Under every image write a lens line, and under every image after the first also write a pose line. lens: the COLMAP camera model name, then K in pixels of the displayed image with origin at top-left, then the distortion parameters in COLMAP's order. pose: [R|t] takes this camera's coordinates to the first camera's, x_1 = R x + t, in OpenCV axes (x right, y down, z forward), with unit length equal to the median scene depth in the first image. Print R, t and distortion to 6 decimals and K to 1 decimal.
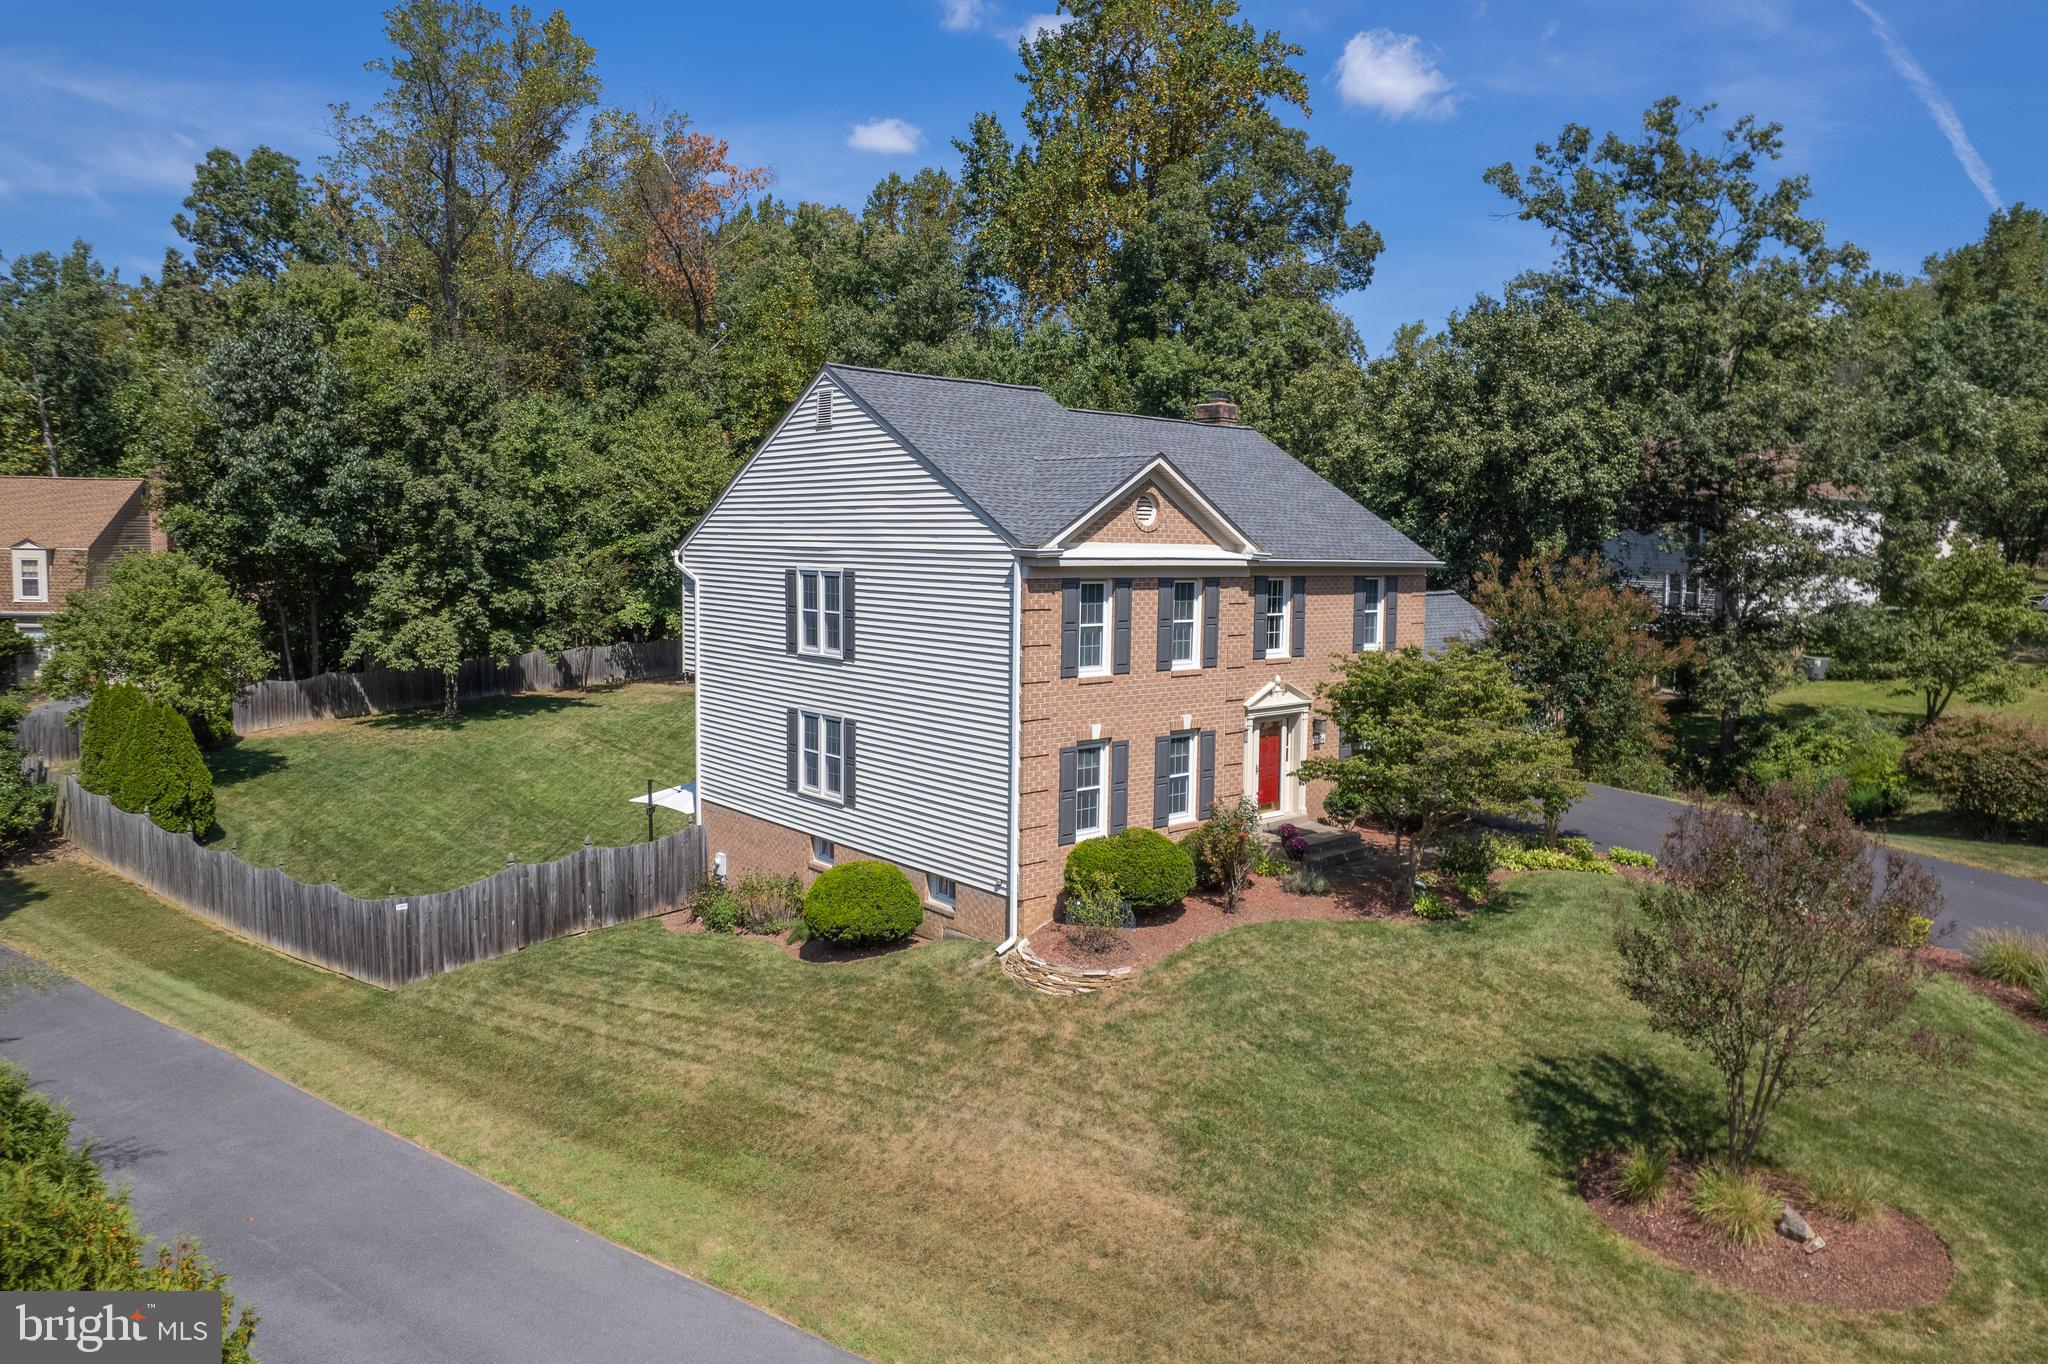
lens RADIAL K [[1368.3, 0, 1016.9], [0, 1368.3, 620.6], [0, 0, 1]] dist [-0.065403, 0.052233]
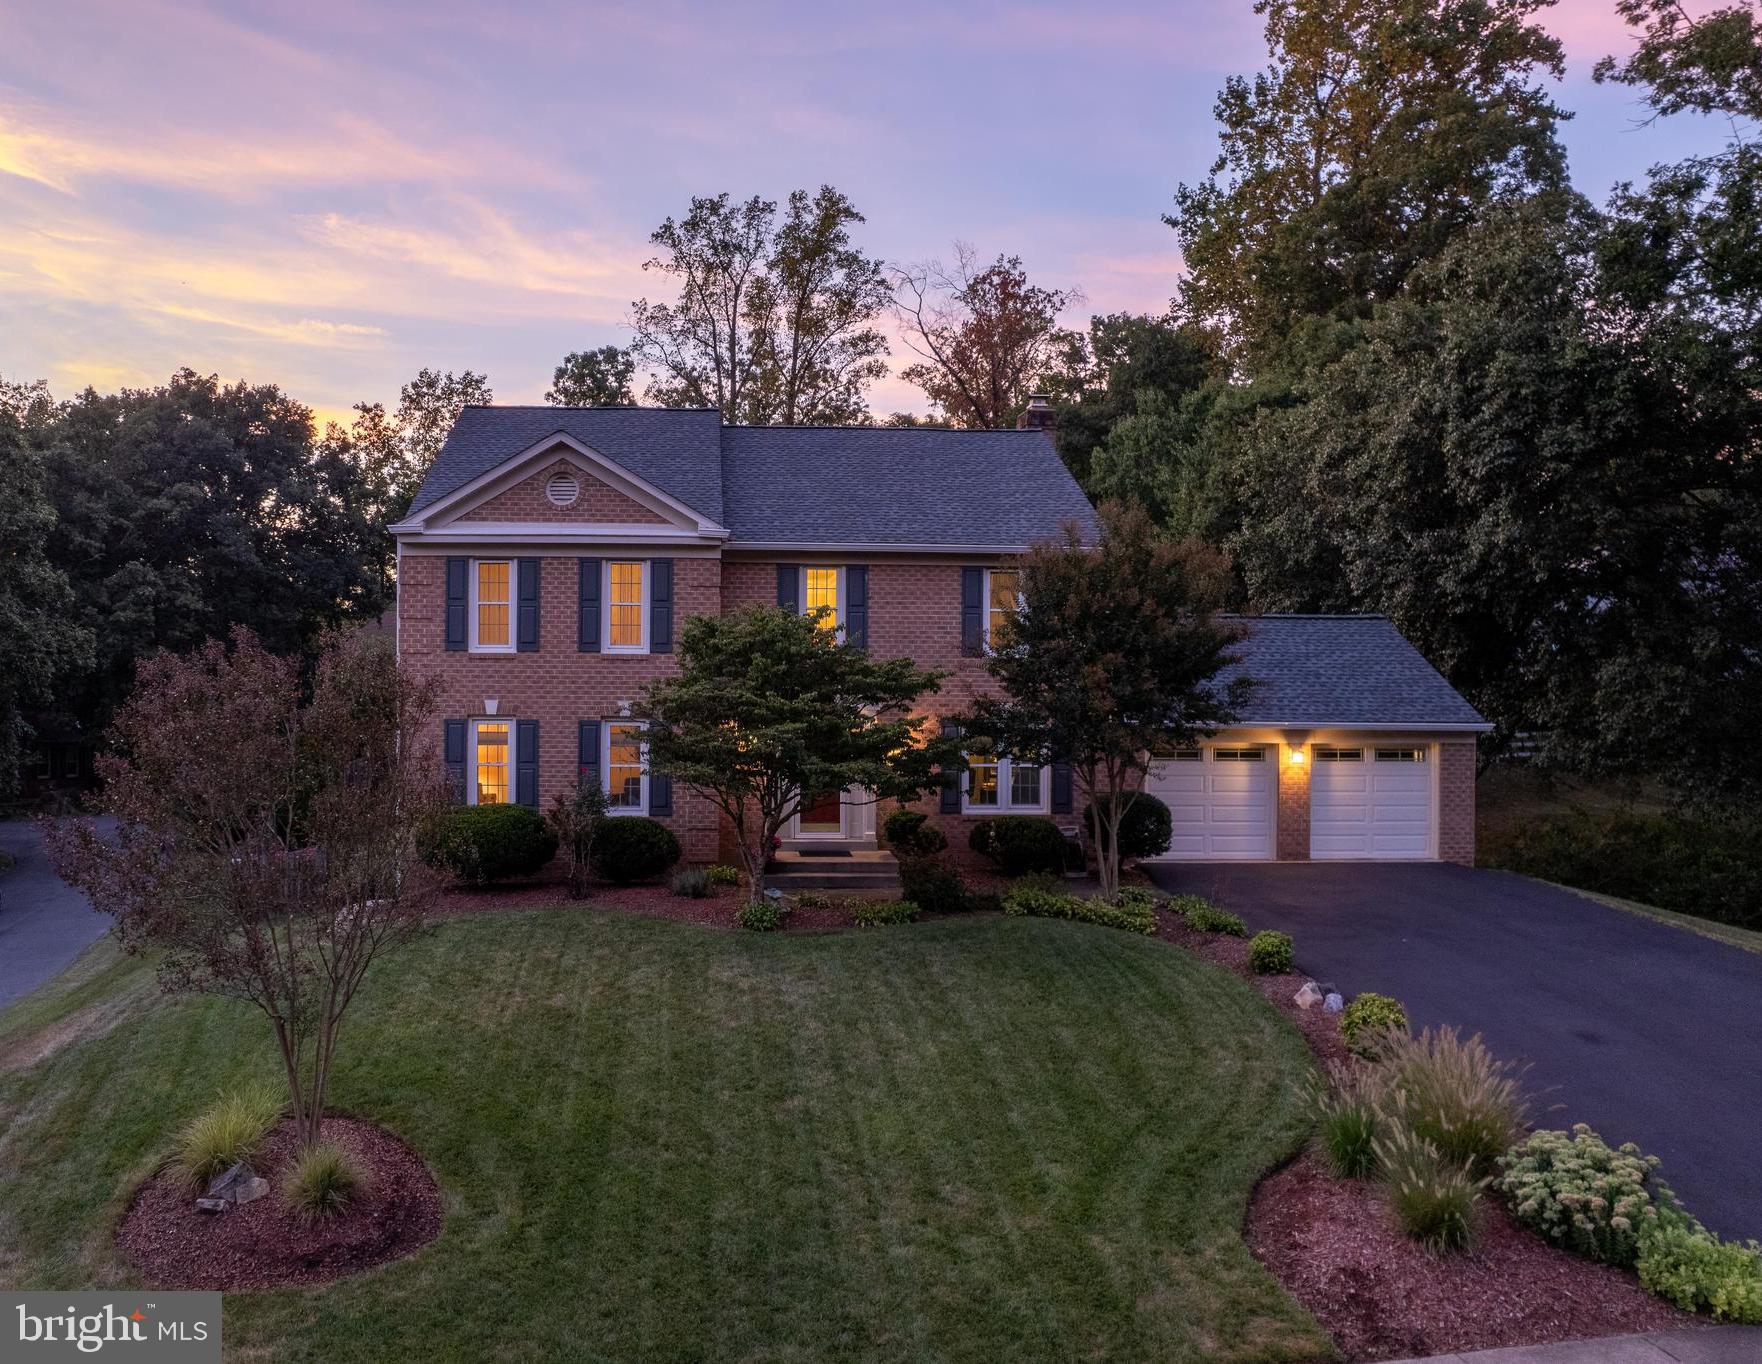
lens RADIAL K [[1317.0, 0, 745.4], [0, 1317.0, 681.9], [0, 0, 1]] dist [-0.069514, 0.056869]
pose [[0.769223, -0.019954, -0.638669, 0.510964], [-0.032308, 0.997019, -0.070063, 0.077330], [0.638163, 0.074528, 0.766285, 0.229405]]
